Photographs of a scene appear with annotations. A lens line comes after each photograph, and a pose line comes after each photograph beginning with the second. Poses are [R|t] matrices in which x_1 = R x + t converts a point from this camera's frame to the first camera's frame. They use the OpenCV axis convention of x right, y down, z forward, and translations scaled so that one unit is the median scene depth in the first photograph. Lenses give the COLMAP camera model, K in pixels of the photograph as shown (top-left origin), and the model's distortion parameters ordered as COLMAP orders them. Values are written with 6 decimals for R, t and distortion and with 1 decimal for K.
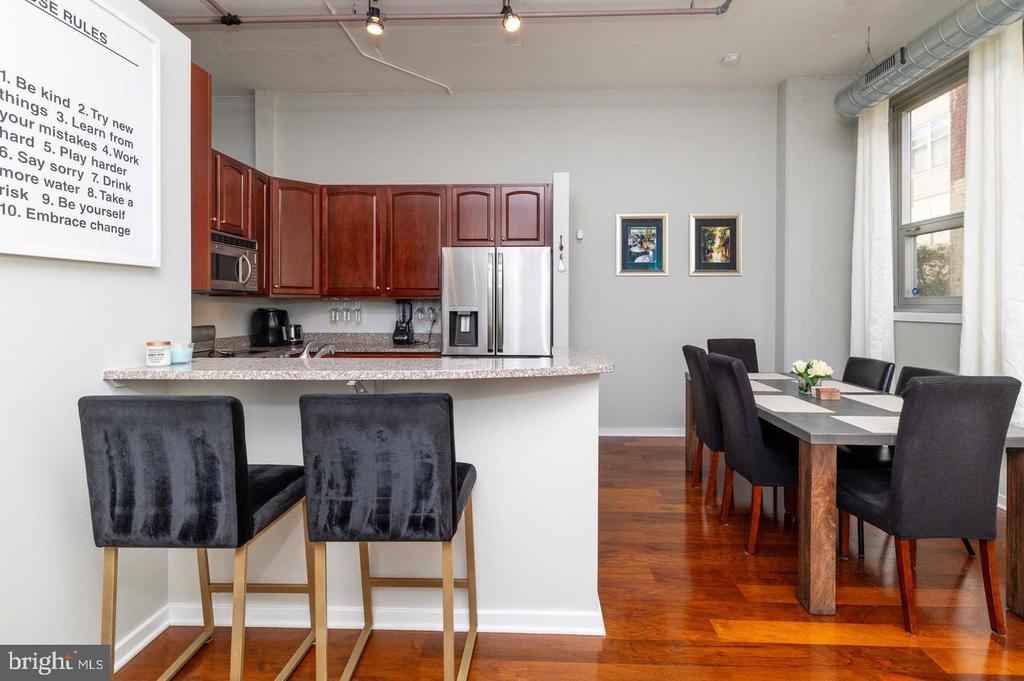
lens RADIAL K [[494.4, 0, 514.0], [0, 494.4, 307.4], [0, 0, 1]] dist [0.001903, 0.000293]
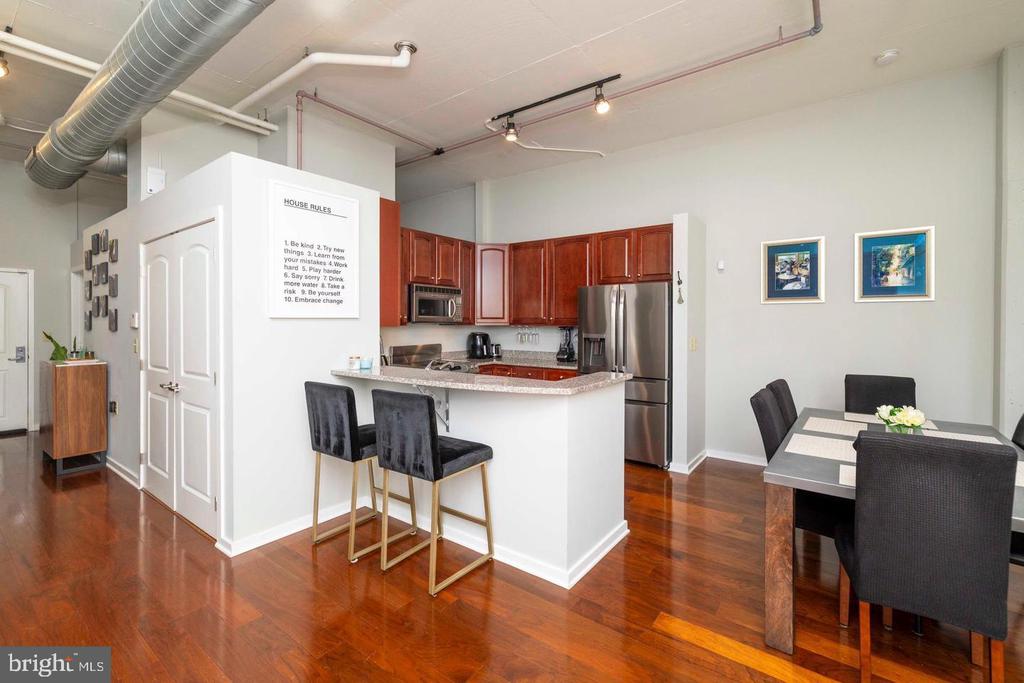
lens RADIAL K [[454.9, 0, 497.9], [0, 454.9, 323.7], [0, 0, 1]] dist [0.000409, 0.000355]
pose [[0.810290, 0.003750, -0.586017, 0.479297], [-0.001717, 0.999990, 0.004024, -0.041951], [0.586027, -0.002255, 0.810288, -0.073997]]
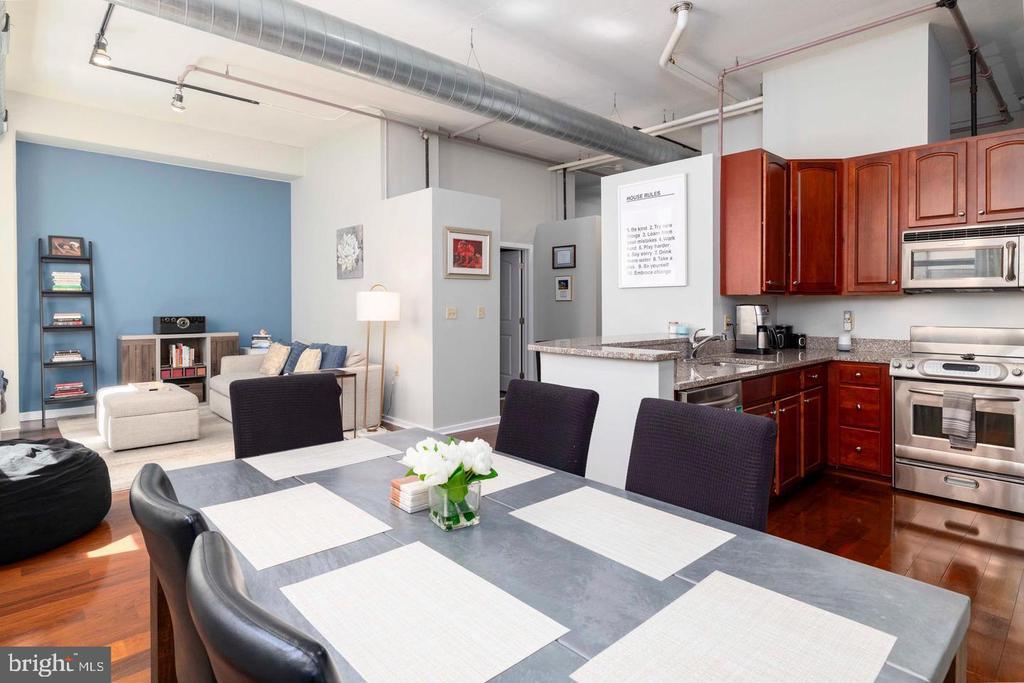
lens RADIAL K [[550.0, 0, 500.1], [0, 550.0, 309.0], [0, 0, 1]] dist [0.000972, 0.000337]
pose [[-0.706116, 0.004169, -0.708084, 0.884870], [-0.001714, 0.999970, 0.007597, -0.001352], [0.708094, 0.006578, -0.706088, 1.292655]]
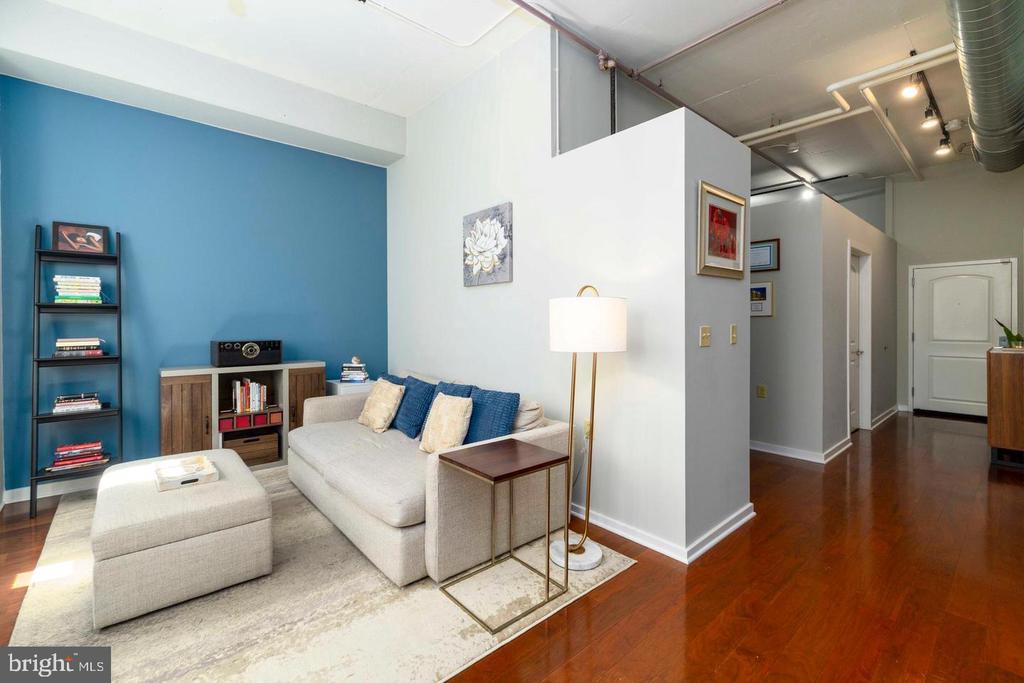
lens RADIAL K [[454.9, 0, 497.9], [0, 454.9, 323.7], [0, 0, 1]] dist [0.000409, 0.000355]
pose [[-0.736955, 0.004422, -0.675927, 0.579433], [0.004319, 0.999989, 0.001834, 0.000379], [0.675928, -0.001568, -0.736966, 0.270672]]
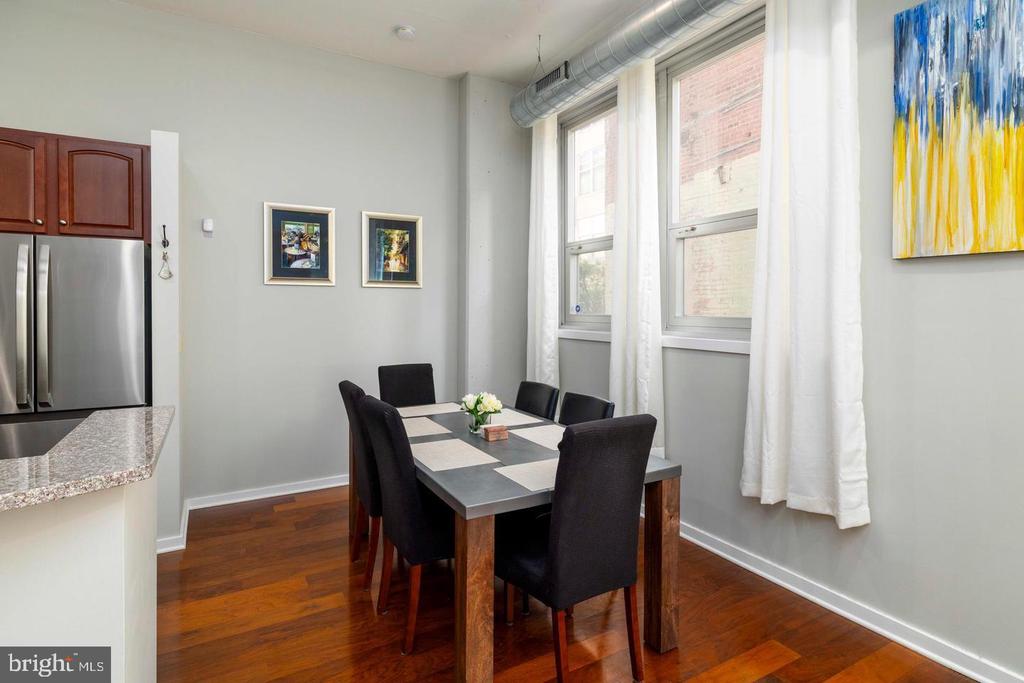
lens RADIAL K [[542.9, 0, 515.6], [0, 542.9, 314.9], [0, 0, 1]] dist [-0.000132, 0.000334]
pose [[0.848197, -0.004223, 0.529665, 0.143287], [-0.000576, 0.999960, 0.008894, -0.039094], [-0.529681, -0.007849, 0.848160, 0.155528]]
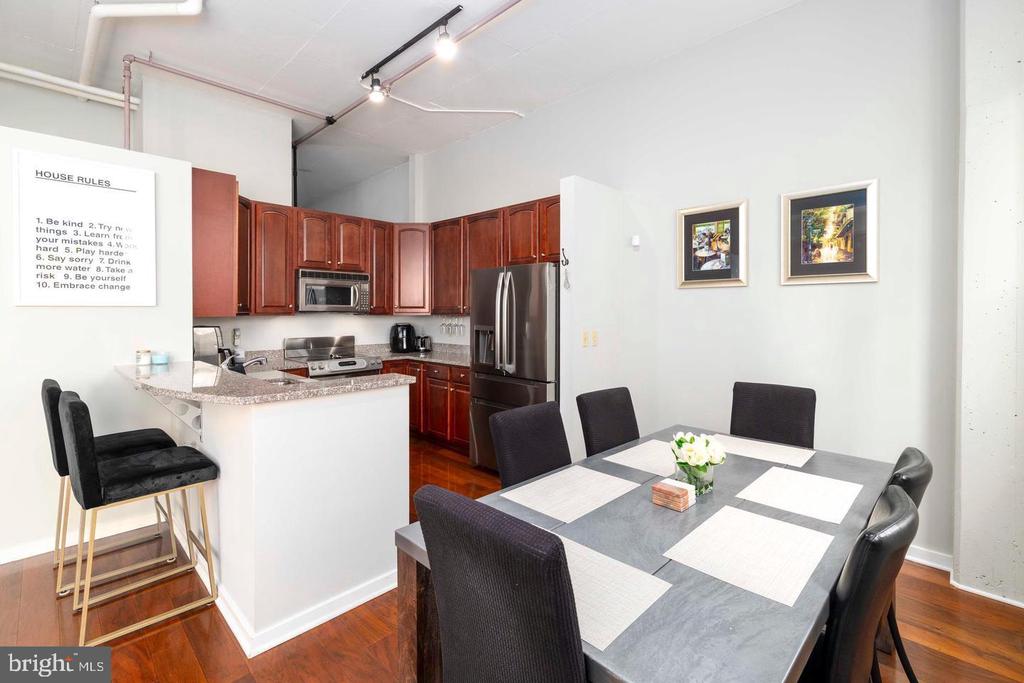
lens RADIAL K [[469.6, 0, 510.9], [0, 469.6, 313.8], [0, 0, 1]] dist [0.000673, 0.000278]
pose [[0.731780, 0.003317, -0.681532, 0.798240], [-0.001458, 0.999993, 0.003301, -0.038926], [0.681539, -0.001422, 0.731780, 0.411514]]
